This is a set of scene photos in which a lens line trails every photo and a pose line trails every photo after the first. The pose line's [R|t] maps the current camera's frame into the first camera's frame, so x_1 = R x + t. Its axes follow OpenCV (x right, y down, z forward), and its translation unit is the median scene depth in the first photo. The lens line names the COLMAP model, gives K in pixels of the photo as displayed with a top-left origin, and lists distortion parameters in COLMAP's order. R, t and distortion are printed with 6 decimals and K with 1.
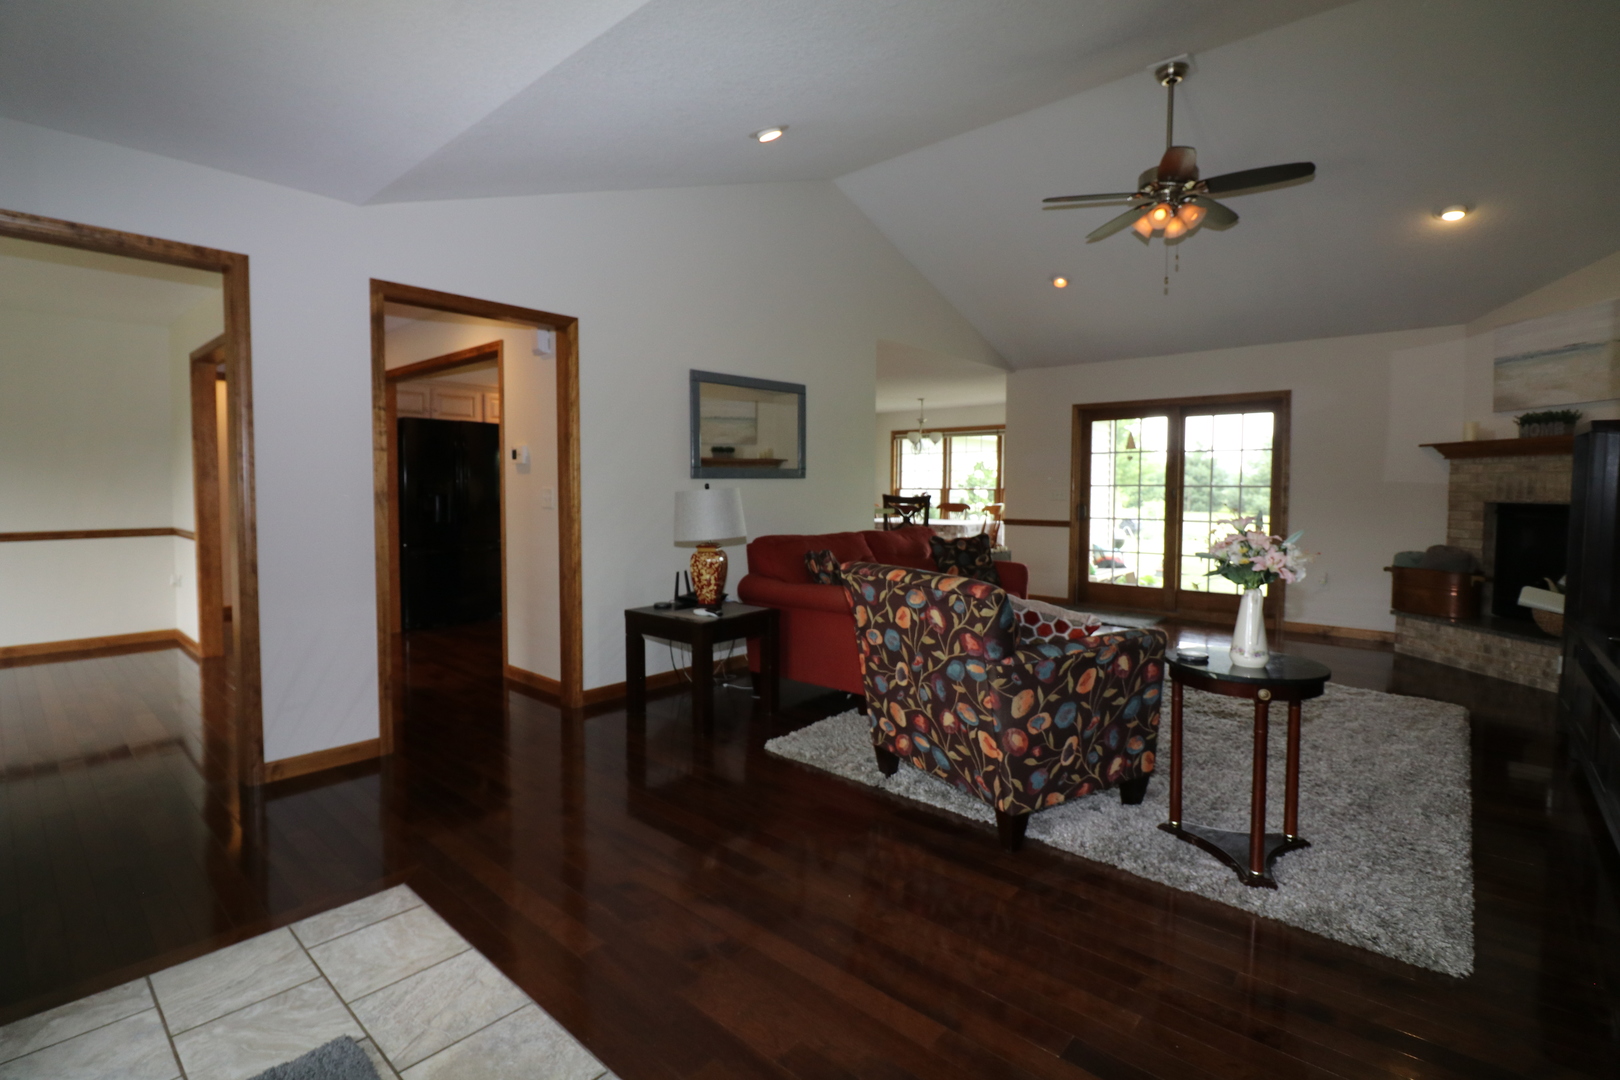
lens RADIAL K [[741.5, 0, 792.6], [0, 741.5, 520.7], [0, 0, 1]] dist [0.000028, -0.013211]
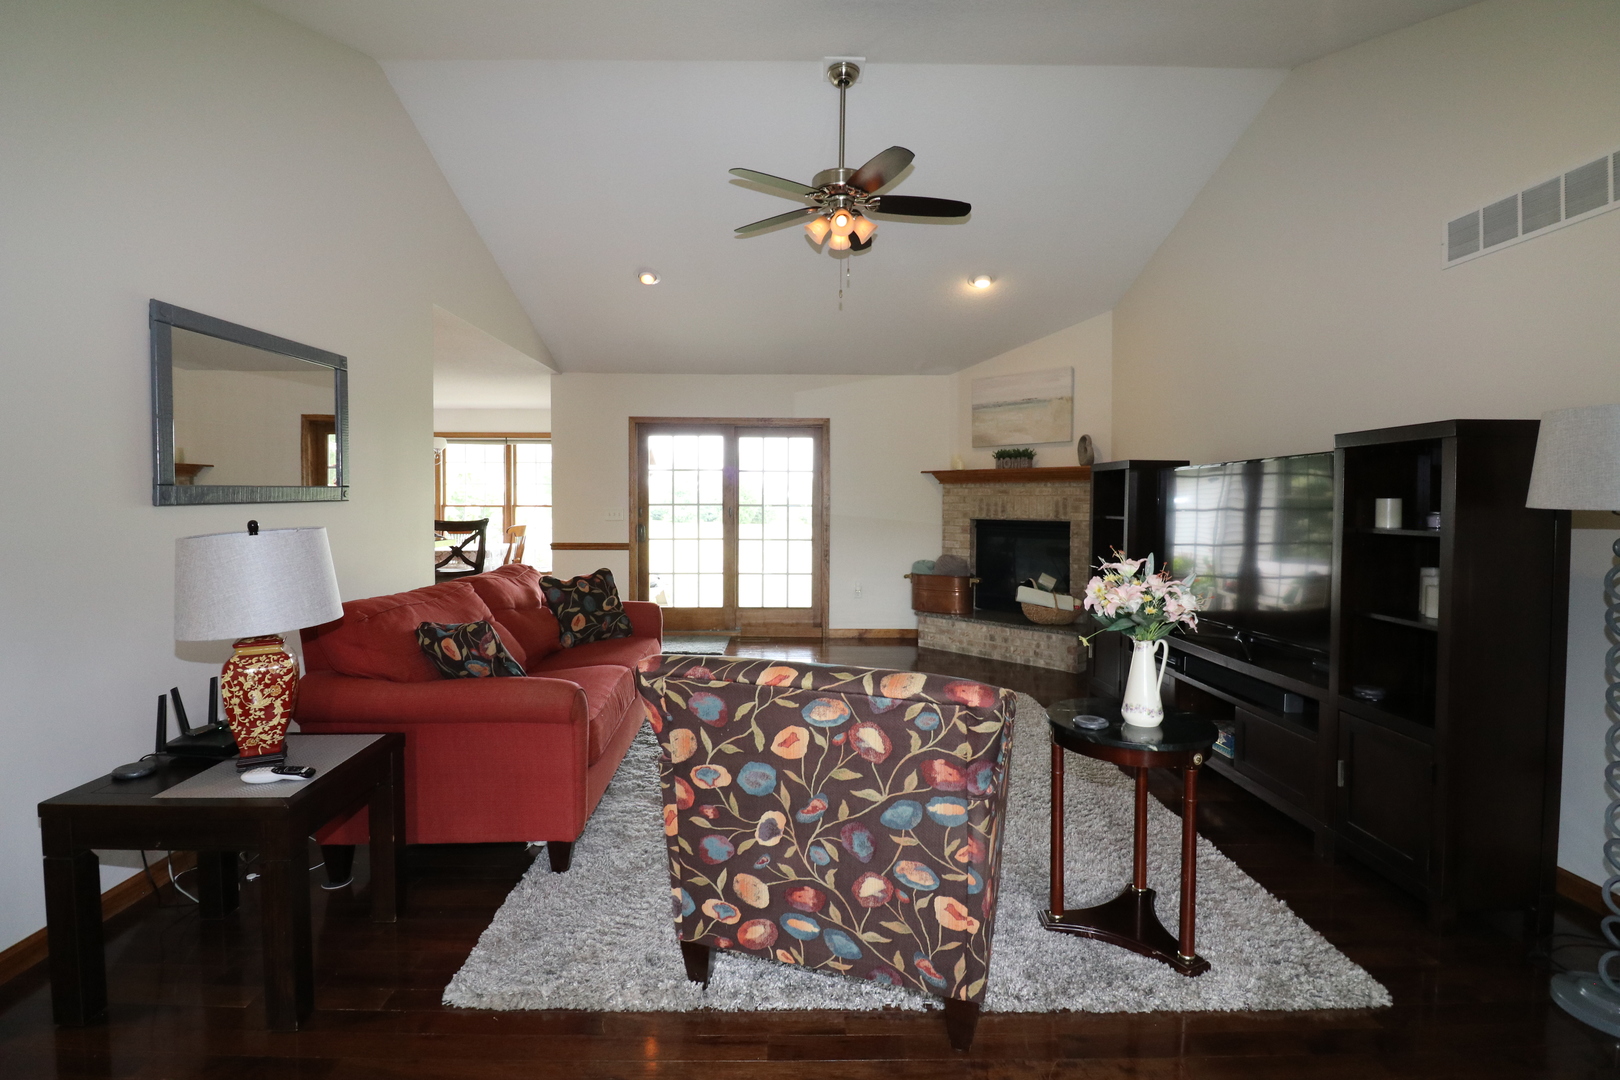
lens RADIAL K [[741.5, 0, 792.6], [0, 741.5, 520.7], [0, 0, 1]] dist [0.000028, -0.013211]
pose [[0.739802, -0.019640, 0.672538, -0.249313], [0.029075, 0.999573, -0.002793, -0.051387], [-0.672196, 0.021620, 0.740058, 0.498009]]
